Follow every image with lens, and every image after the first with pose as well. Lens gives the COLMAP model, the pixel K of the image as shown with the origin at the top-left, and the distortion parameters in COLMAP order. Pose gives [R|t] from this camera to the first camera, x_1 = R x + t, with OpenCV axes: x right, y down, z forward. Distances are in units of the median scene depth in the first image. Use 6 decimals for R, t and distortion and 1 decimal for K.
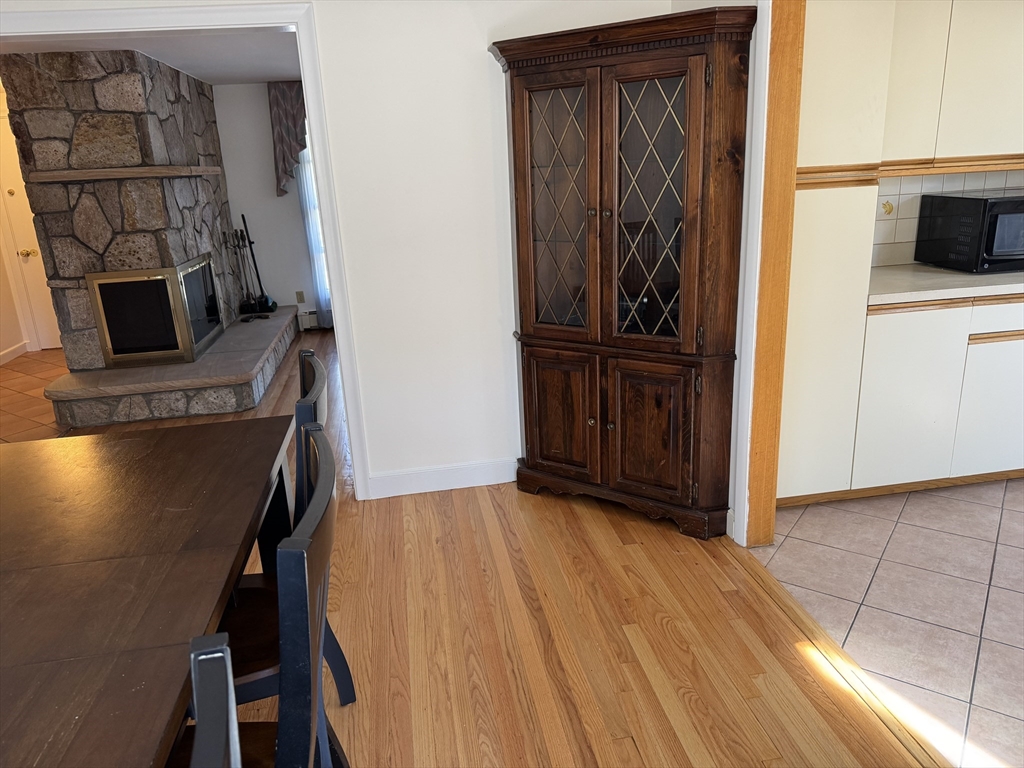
lens RADIAL K [[726.7, 0, 512.0], [0, 726.7, 384.0], [0, 0, 1]] dist [0.002352, -0.026042]
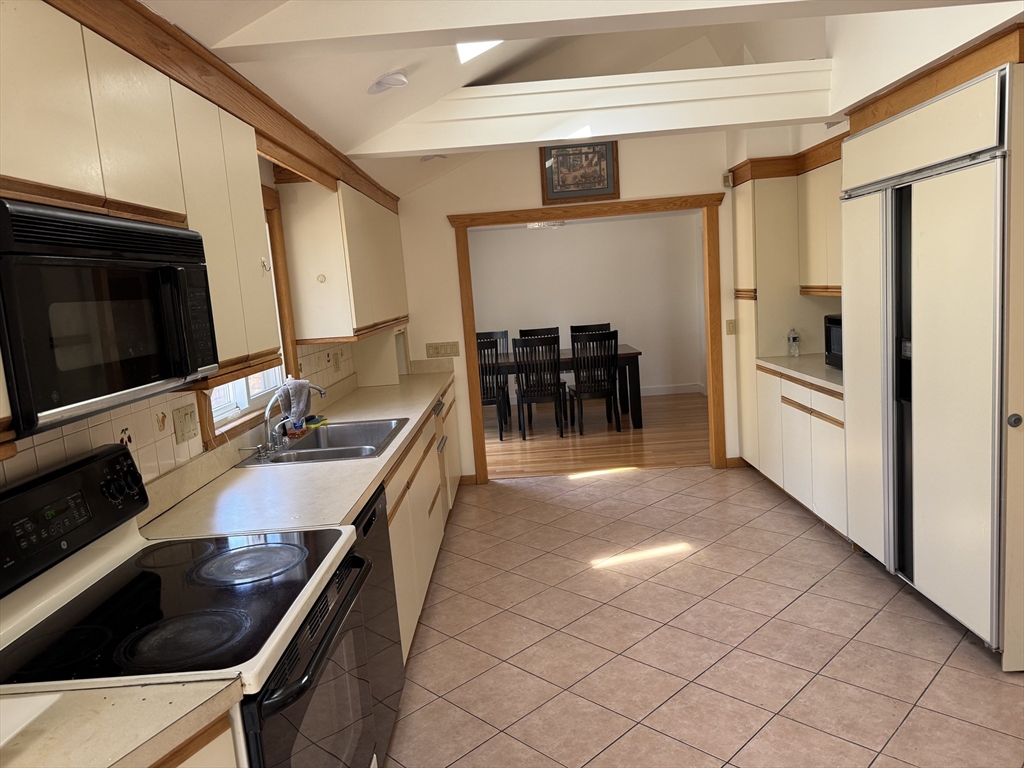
lens RADIAL K [[726.7, 0, 512.0], [0, 726.7, 384.0], [0, 0, 1]] dist [0.002352, -0.026042]
pose [[-0.158465, 0.190559, -0.968801, 1.635778], [-0.200361, 0.954578, 0.220534, -0.235275], [0.966822, 0.229057, -0.113086, 0.427008]]
